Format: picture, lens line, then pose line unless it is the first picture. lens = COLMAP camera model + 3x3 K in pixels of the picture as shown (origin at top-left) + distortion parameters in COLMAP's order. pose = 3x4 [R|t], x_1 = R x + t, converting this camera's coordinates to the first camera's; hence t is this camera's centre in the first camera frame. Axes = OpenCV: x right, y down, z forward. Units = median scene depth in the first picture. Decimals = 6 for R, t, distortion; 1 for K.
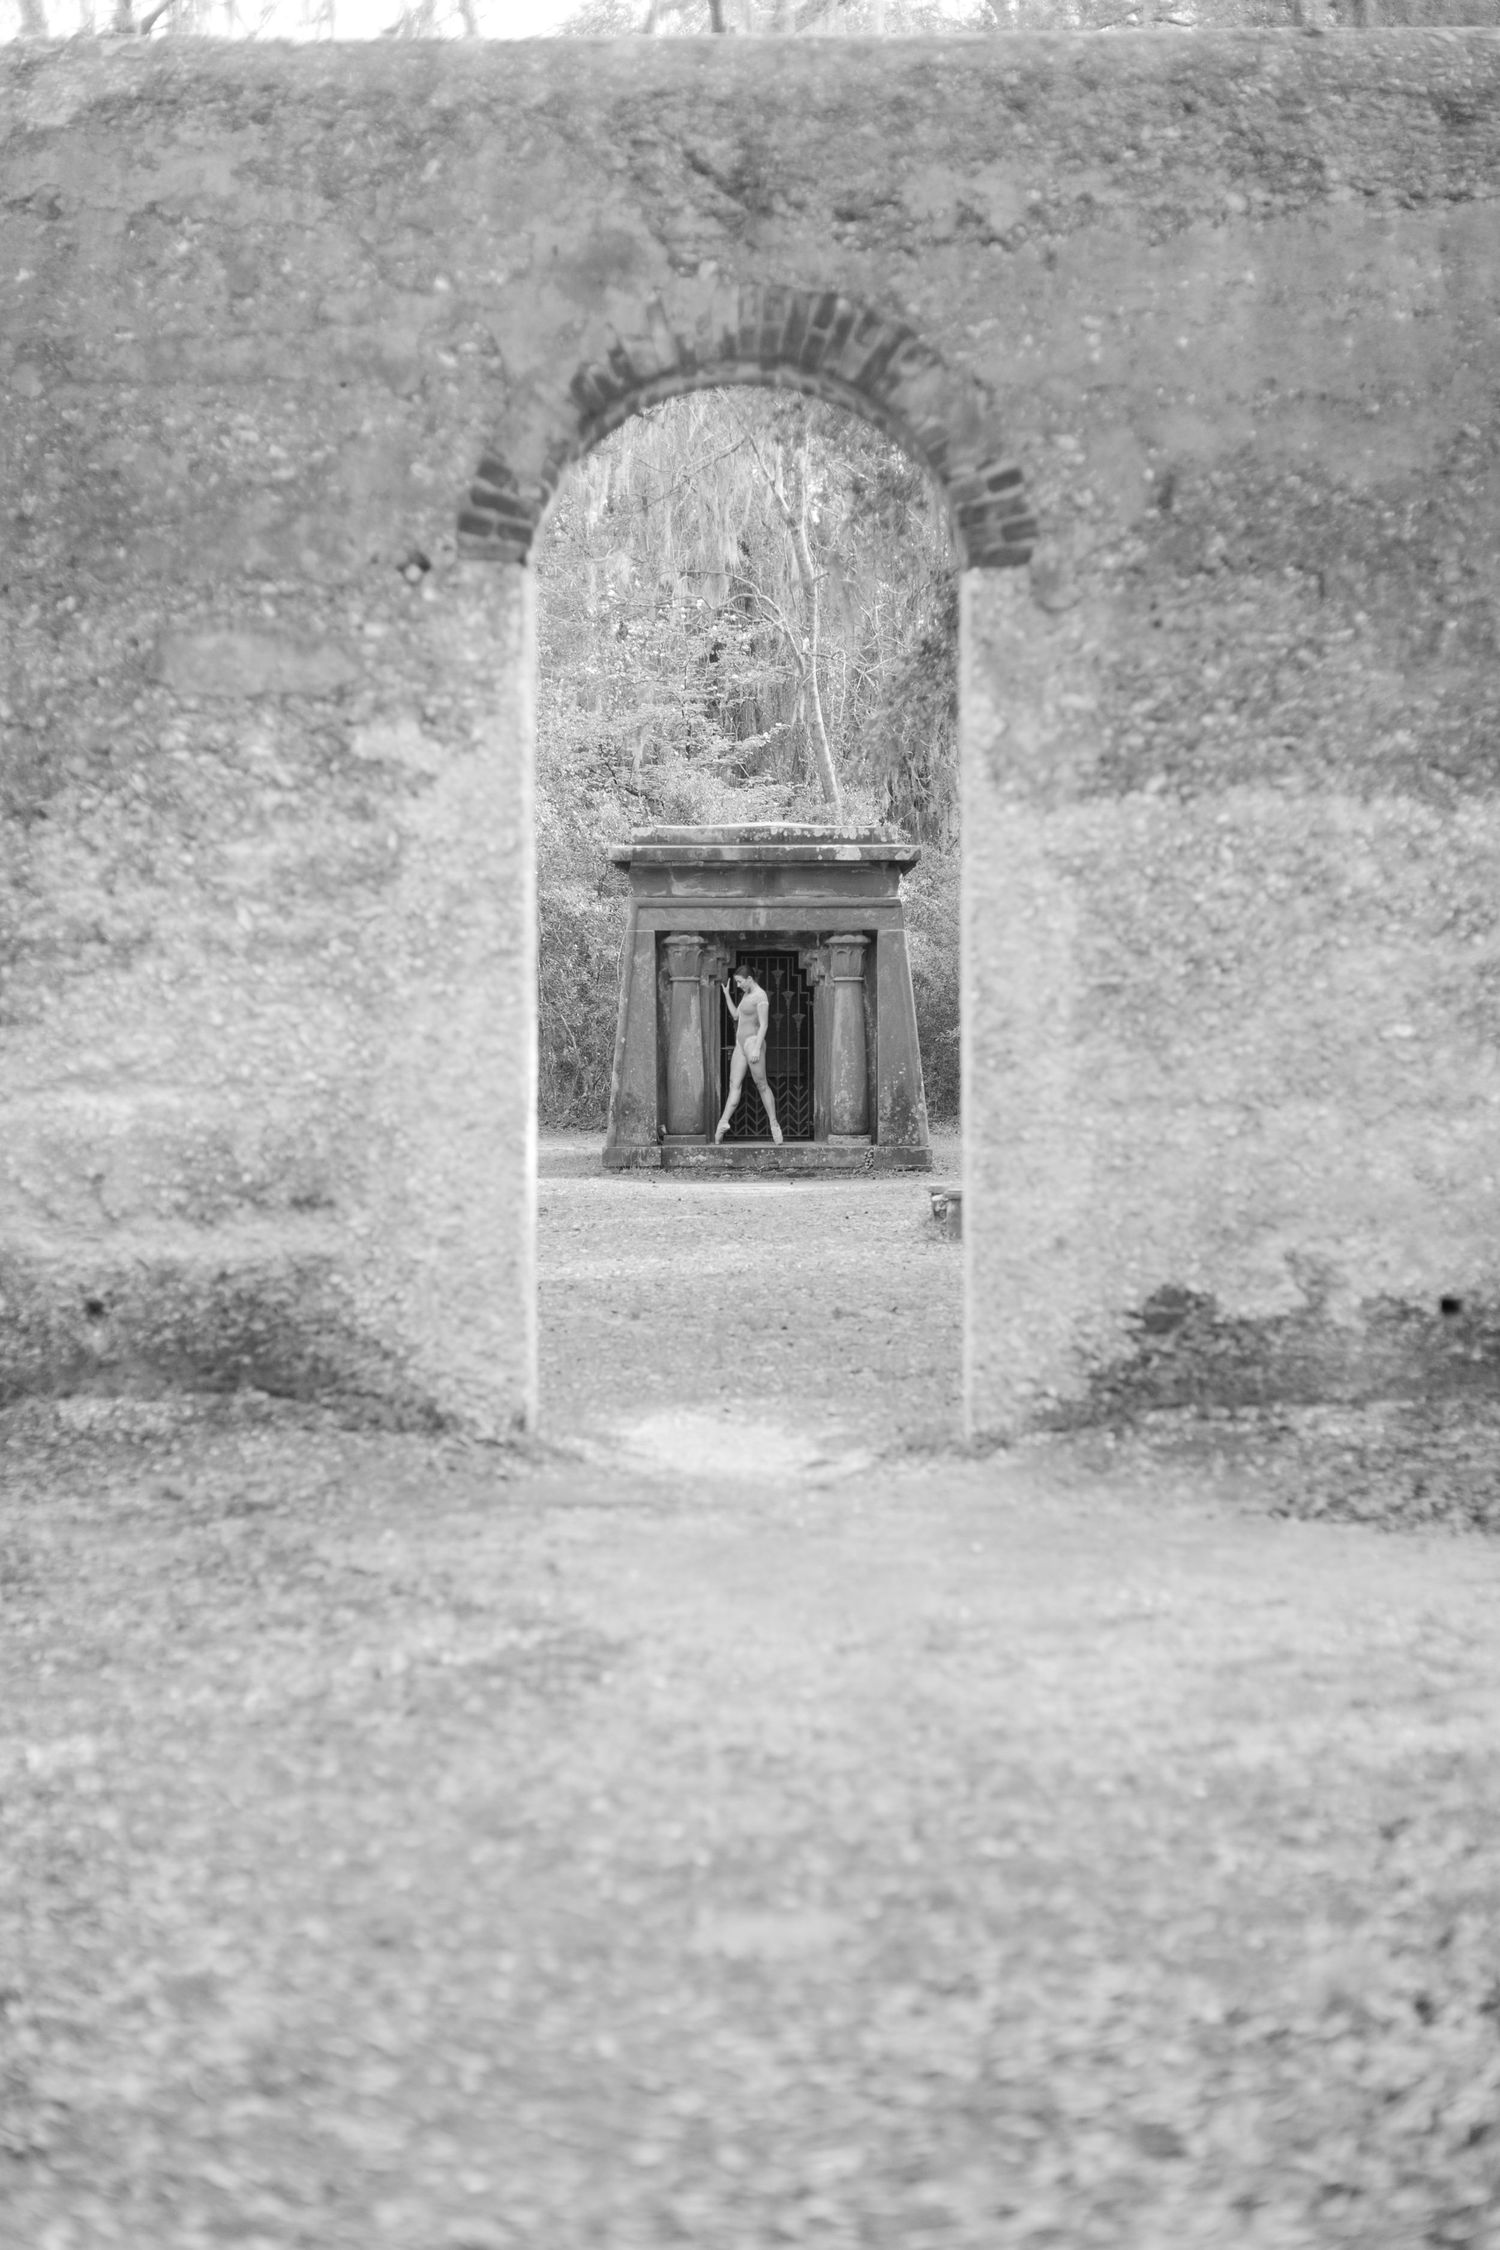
lens RADIAL K [[3213.1, 0, 748.9], [0, 3213.1, 1124.9], [0, 0, 1]] dist [-0.012556, 0.000000]
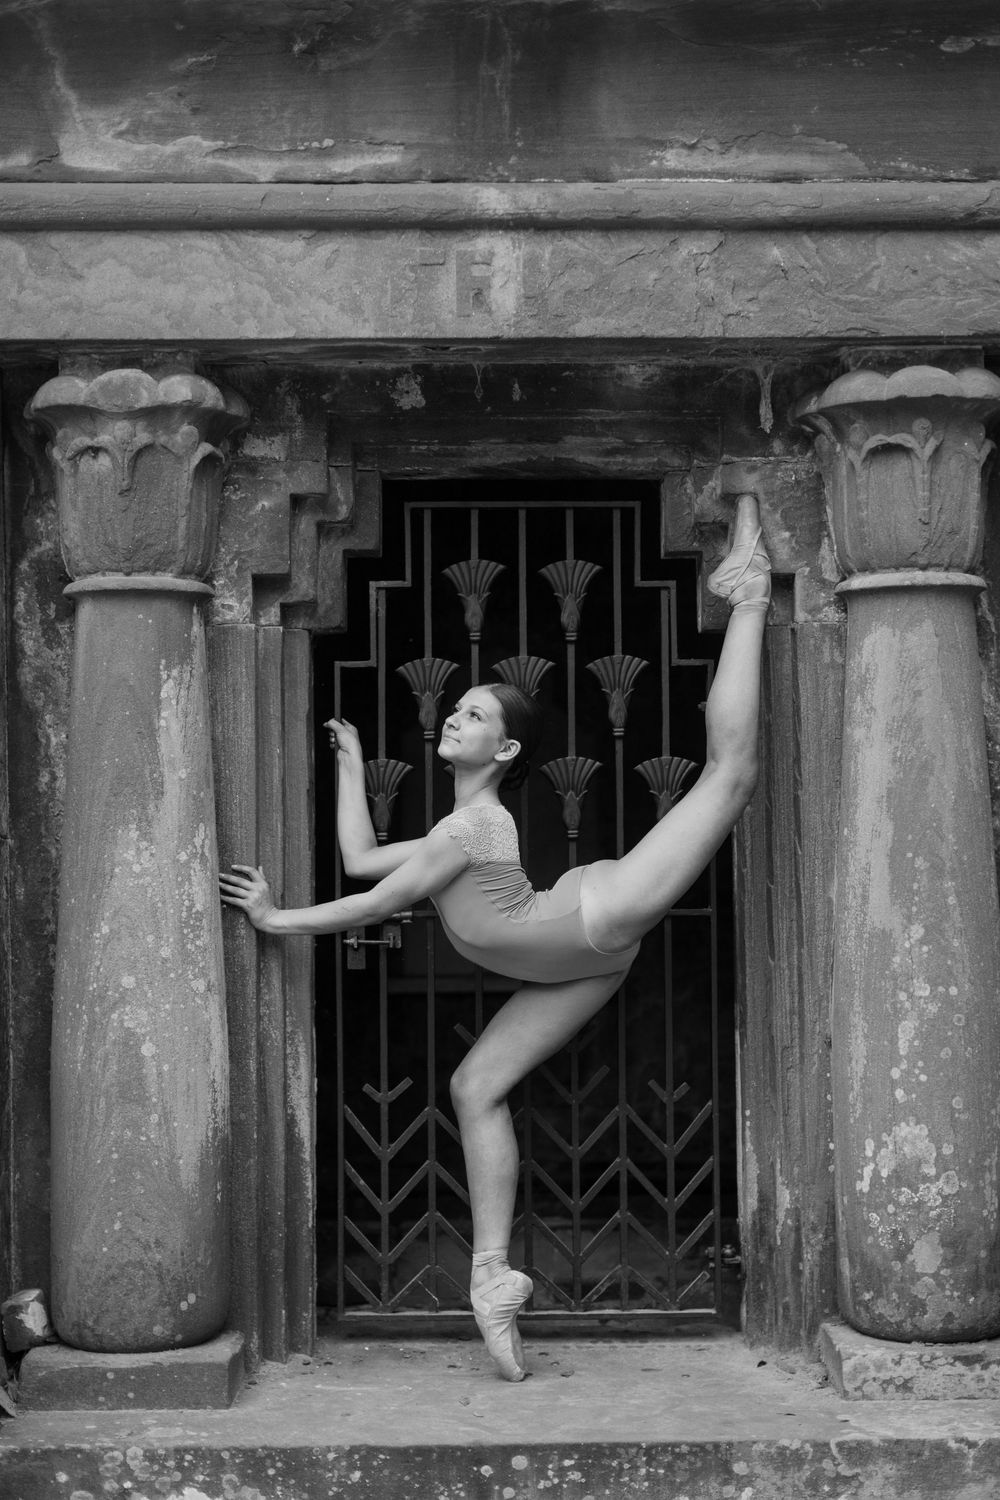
lens RADIAL K [[2142.1, 0, 500.1], [0, 2142.1, 749.7], [0, 0, 1]] dist [-0.012556, 0.000000]
pose [[0.999417, -0.007114, 0.033380, -0.000868], [0.009737, 0.996818, -0.079112, -0.023825], [-0.032711, 0.079391, 0.996307, 0.865886]]
